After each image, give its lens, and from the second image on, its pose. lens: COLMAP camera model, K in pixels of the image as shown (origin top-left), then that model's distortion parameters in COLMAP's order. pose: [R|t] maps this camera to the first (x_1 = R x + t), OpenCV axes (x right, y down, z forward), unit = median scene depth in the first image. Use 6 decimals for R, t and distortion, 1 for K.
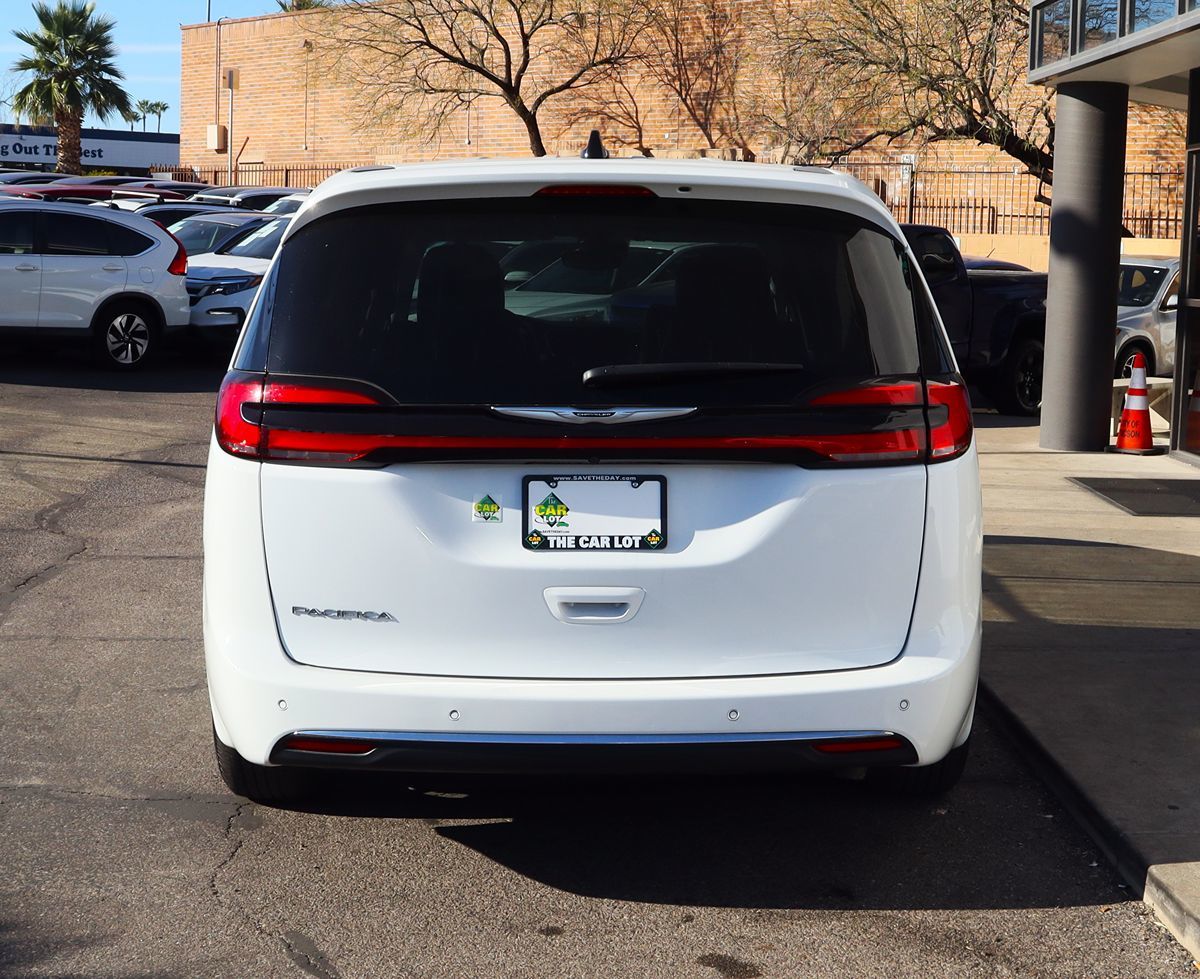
lens RADIAL K [[1814.1, 0, 591.8], [0, 1814.1, 461.7], [0, 0, 1]] dist [-0.126565, 0.000000]
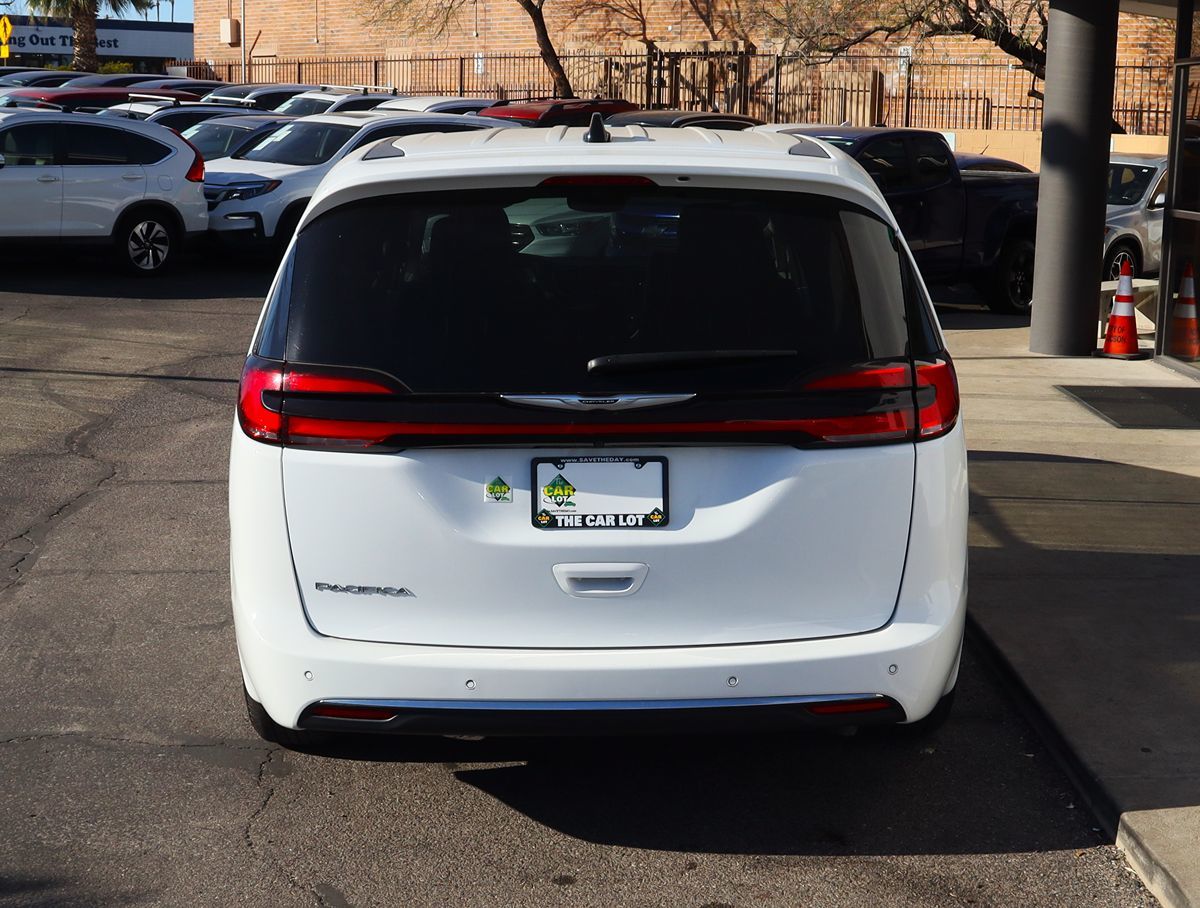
lens RADIAL K [[1747.6, 0, 616.8], [0, 1747.6, 500.0], [0, 0, 1]] dist [-0.124039, 0.000000]
pose [[0.999906, -0.010766, 0.008442, 0.002330], [0.009936, 0.995636, 0.092786, -0.055160], [-0.009404, -0.092694, 0.995650, -0.011347]]
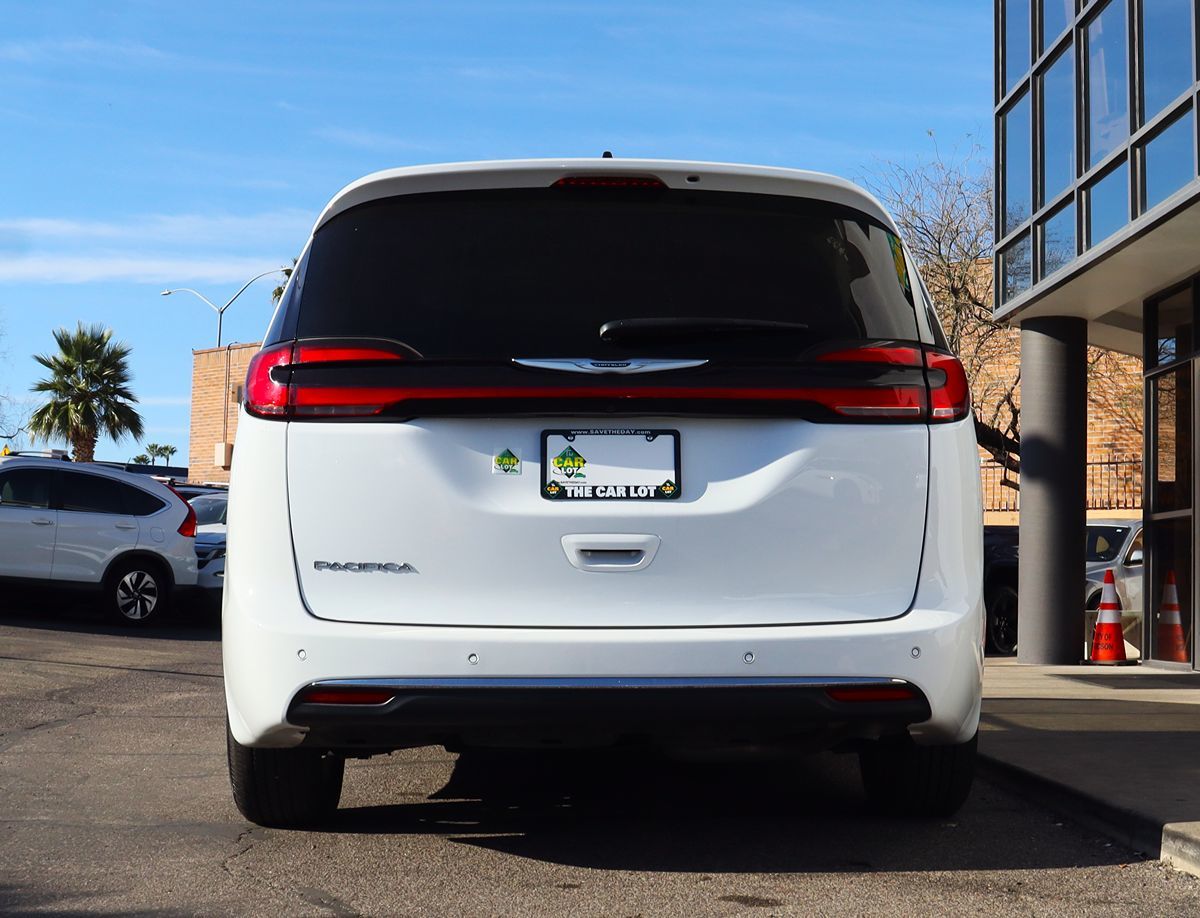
lens RADIAL K [[1734.7, 0, 633.2], [0, 1734.7, 452.8], [0, 0, 1]] dist [-0.127015, 0.000000]
pose [[0.999499, -0.000265, 0.031655, -0.015199], [0.006310, 0.981568, -0.191010, 0.187738], [-0.031020, 0.191114, 0.981078, 0.024510]]
